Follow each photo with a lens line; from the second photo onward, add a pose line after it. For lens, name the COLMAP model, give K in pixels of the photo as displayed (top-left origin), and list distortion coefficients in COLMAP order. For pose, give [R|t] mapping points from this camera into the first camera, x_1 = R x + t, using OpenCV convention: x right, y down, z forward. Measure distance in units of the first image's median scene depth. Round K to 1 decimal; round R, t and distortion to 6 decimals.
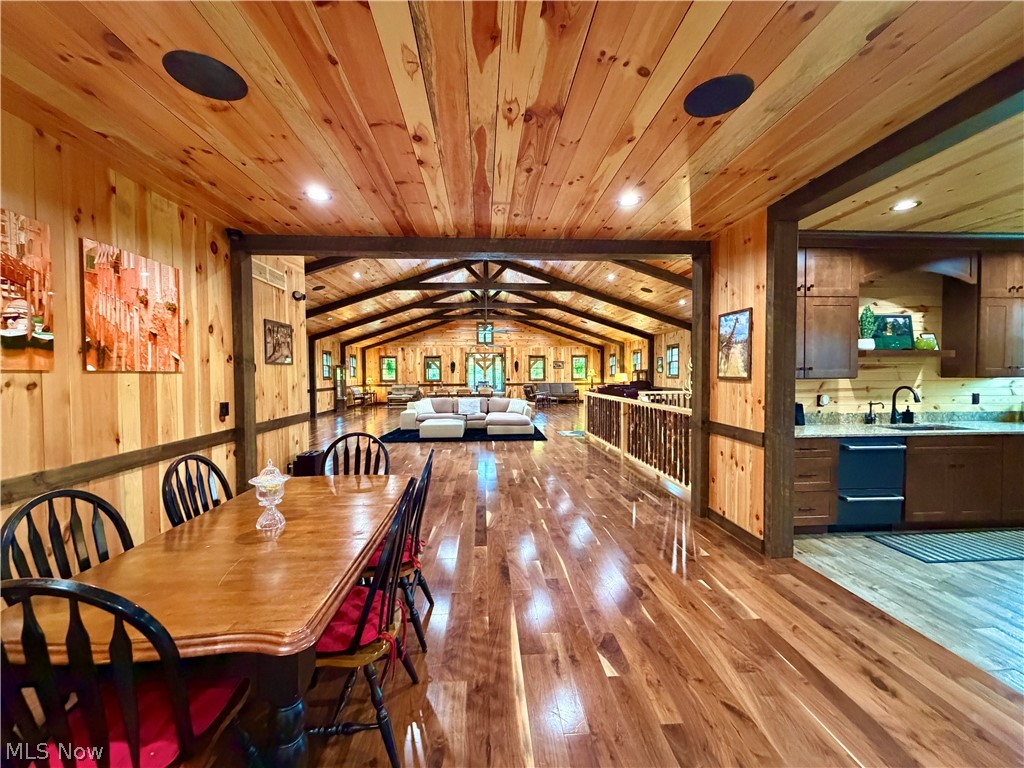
lens RADIAL K [[407.9, 0, 509.3], [0, 407.9, 384.6], [0, 0, 1]] dist [-0.001410, -0.000059]
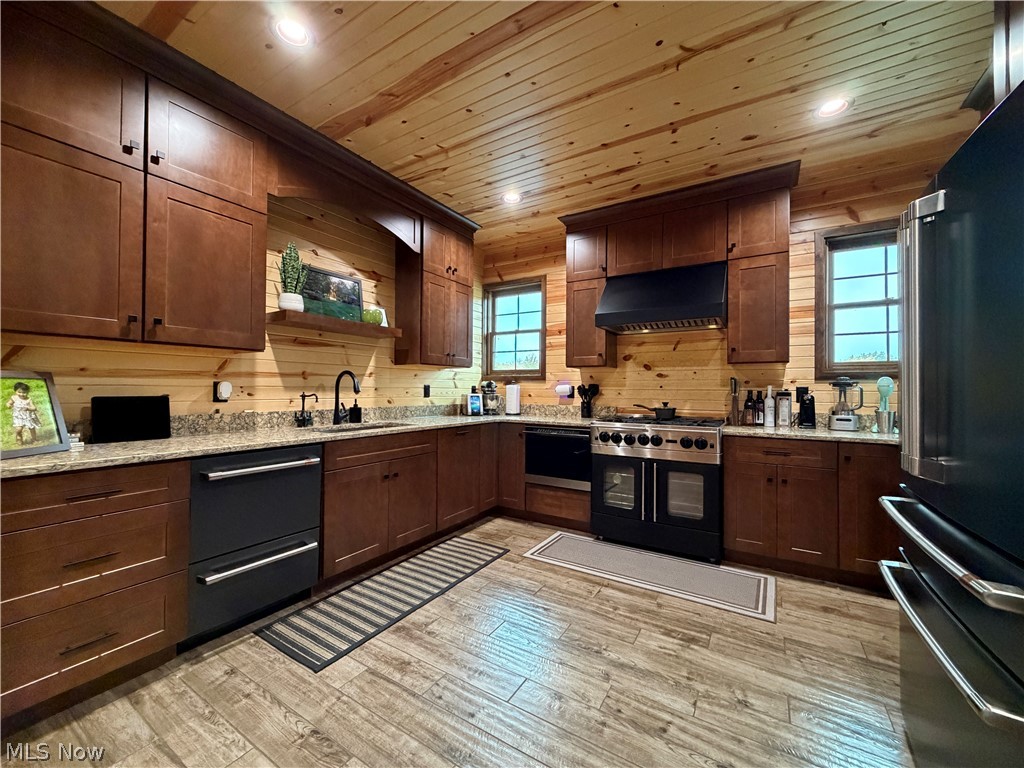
lens RADIAL K [[407.9, 0, 509.3], [0, 407.9, 384.6], [0, 0, 1]] dist [-0.001410, -0.000059]
pose [[0.582344, 0.017850, 0.812746, 0.608116], [0.011722, 0.999471, -0.030350, 0.058120], [-0.812858, 0.027201, 0.581827, 0.384441]]
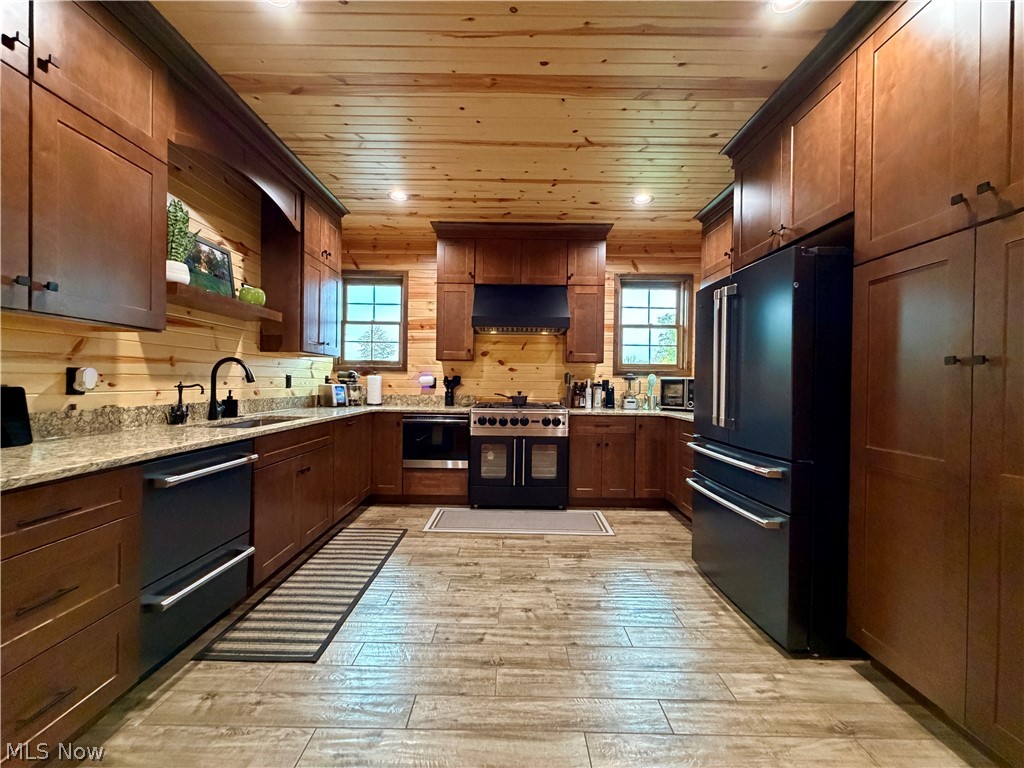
lens RADIAL K [[407.9, 0, 509.3], [0, 407.9, 384.6], [0, 0, 1]] dist [-0.001410, -0.000059]
pose [[0.067498, -0.000900, 0.997719, 0.415526], [0.011696, 0.999932, 0.000111, 0.054640], [-0.997651, 0.011662, 0.067504, 0.584832]]
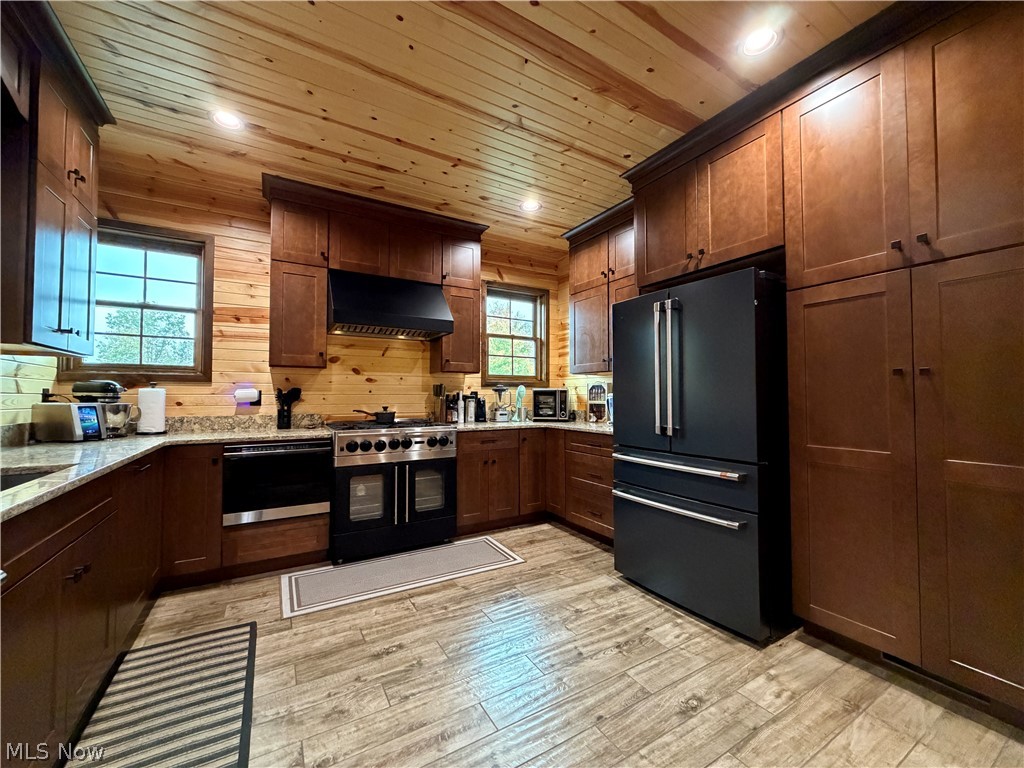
lens RADIAL K [[407.9, 0, 509.3], [0, 407.9, 384.6], [0, 0, 1]] dist [-0.001410, -0.000059]
pose [[-0.450692, 0.029485, 0.892193, 0.592065], [0.025734, 0.999468, -0.020031, 0.049881], [-0.892309, 0.013932, -0.451211, 0.801181]]
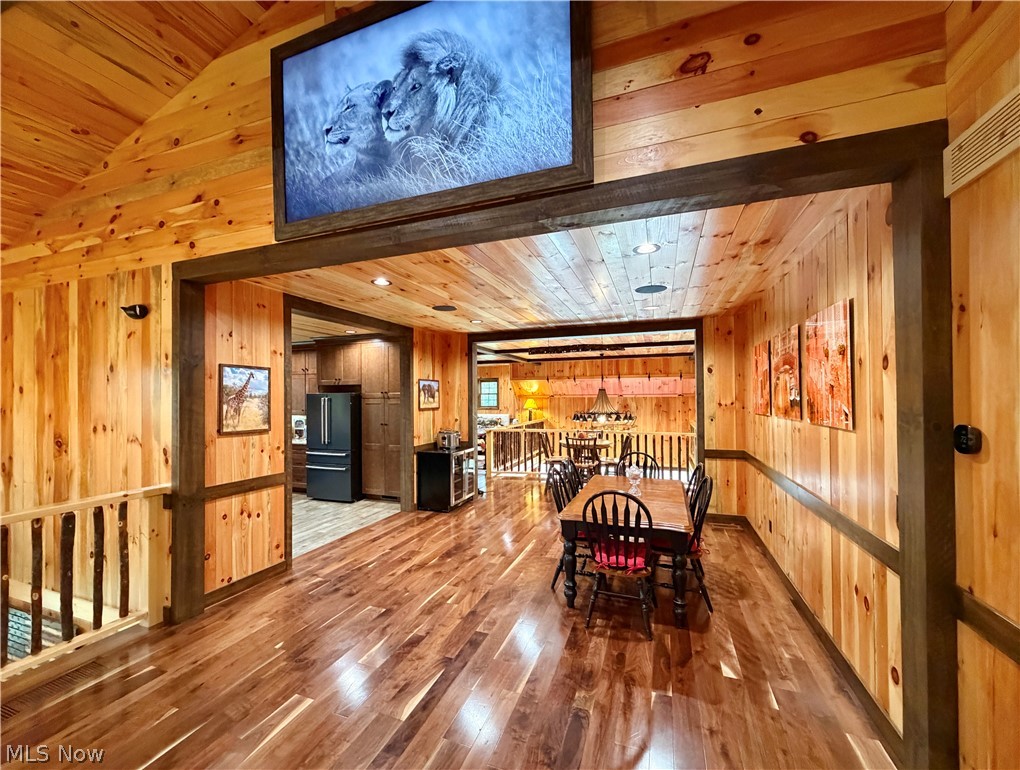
lens RADIAL K [[414.4, 0, 507.4], [0, 414.4, 388.1], [0, 0, 1]] dist [0.000205, 0.000719]
pose [[-0.913808, 0.021730, 0.405565, -0.454836], [0.023891, 0.999715, 0.000267, -0.107701], [-0.405443, 0.009933, -0.914066, 1.666986]]
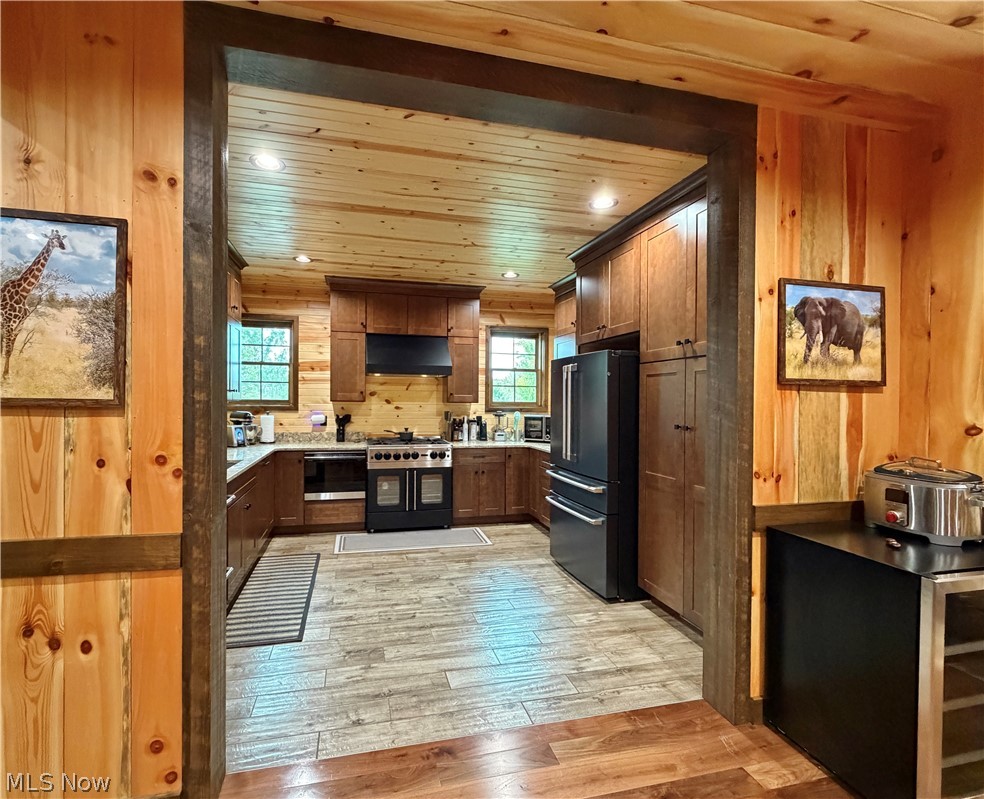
lens RADIAL K [[457.1, 0, 458.7], [0, 457.1, 402.3], [0, 0, 1]] dist [-0.000907, 0.000268]
pose [[-0.164445, -0.002922, 0.986382, 0.104338], [0.016133, 0.999854, 0.005651, -0.012363], [-0.986254, 0.016842, -0.164374, 0.706745]]
